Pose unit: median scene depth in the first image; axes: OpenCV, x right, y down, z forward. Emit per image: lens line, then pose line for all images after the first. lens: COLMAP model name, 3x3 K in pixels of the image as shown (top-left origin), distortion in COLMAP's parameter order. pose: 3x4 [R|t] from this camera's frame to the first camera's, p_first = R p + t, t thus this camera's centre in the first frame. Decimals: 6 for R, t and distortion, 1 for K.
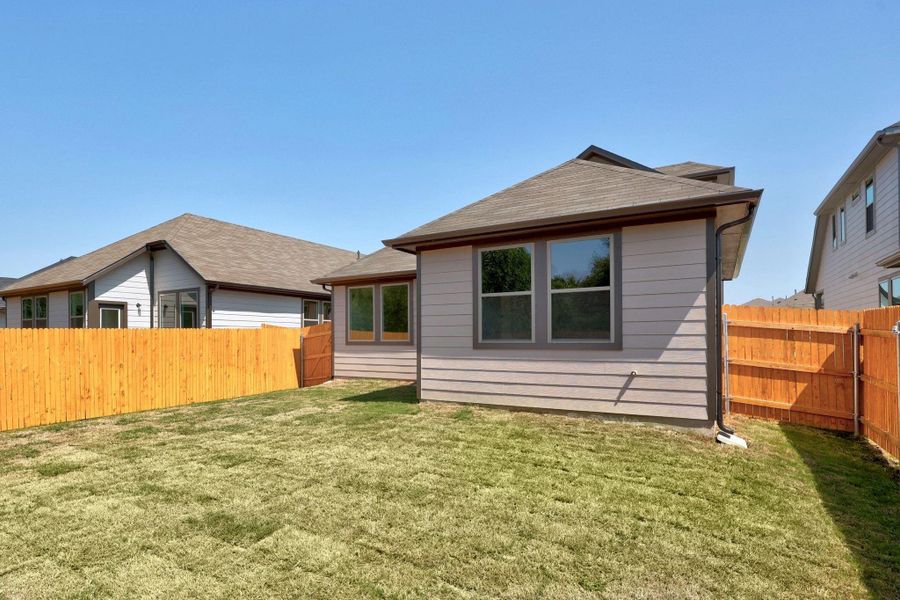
lens RADIAL K [[459.1, 0, 450.6], [0, 459.1, 339.5], [0, 0, 1]] dist [-0.004043, -0.000370]
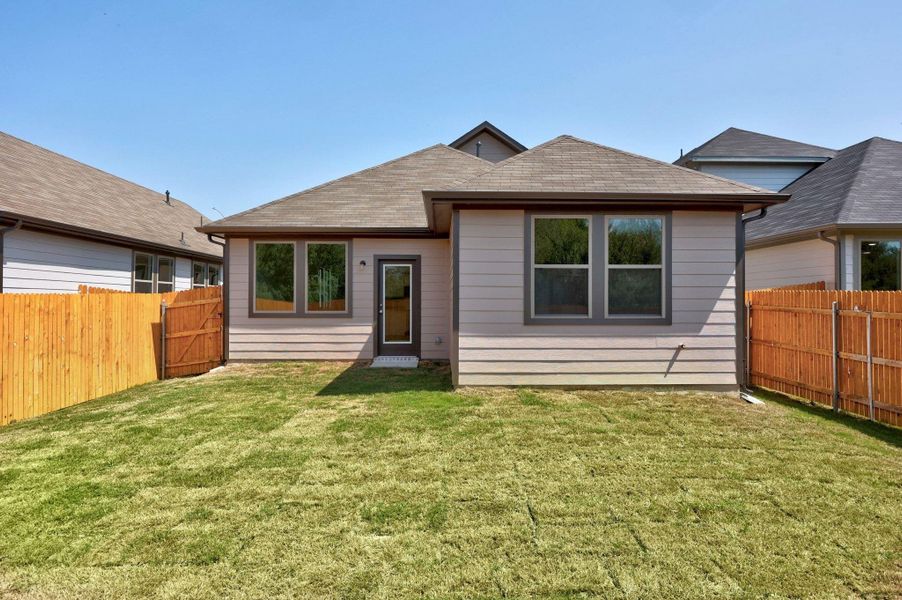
lens RADIAL K [[455.3, 0, 451.0], [0, 455.3, 300.0], [0, 0, 1]] dist [-0.001354, -0.000844]
pose [[0.855159, 0.010045, 0.518268, -0.570124], [-0.006021, 0.999937, -0.009446, -0.020440], [-0.518330, 0.004957, 0.855166, 0.328415]]
